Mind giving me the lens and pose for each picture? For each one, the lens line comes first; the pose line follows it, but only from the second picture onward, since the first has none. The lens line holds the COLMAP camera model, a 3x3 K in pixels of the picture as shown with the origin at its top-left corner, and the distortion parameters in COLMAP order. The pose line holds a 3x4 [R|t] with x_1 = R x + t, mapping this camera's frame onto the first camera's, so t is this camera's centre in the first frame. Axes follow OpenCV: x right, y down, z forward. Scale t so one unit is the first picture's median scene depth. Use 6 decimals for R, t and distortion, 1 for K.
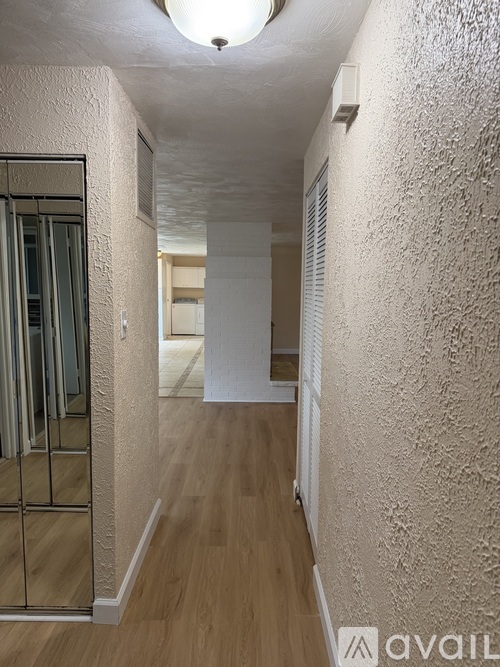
lens RADIAL K [[457.5, 0, 250.0], [0, 457.5, 333.5], [0, 0, 1]] dist [0.008289, -0.003670]
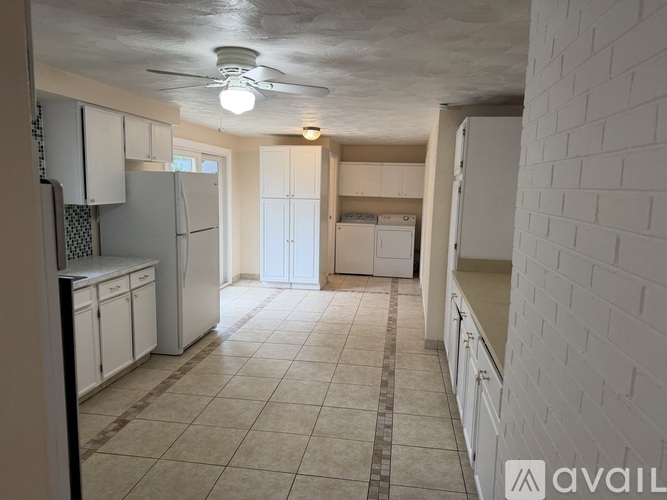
lens RADIAL K [[457.5, 0, 333.5], [0, 457.5, 250.0], [0, 0, 1]] dist [0.008289, -0.003670]
pose [[0.984914, 0.034525, -0.169563, -0.072374], [-0.032529, 0.999365, 0.014536, -0.038844], [0.169957, -0.008801, 0.985412, 0.411186]]
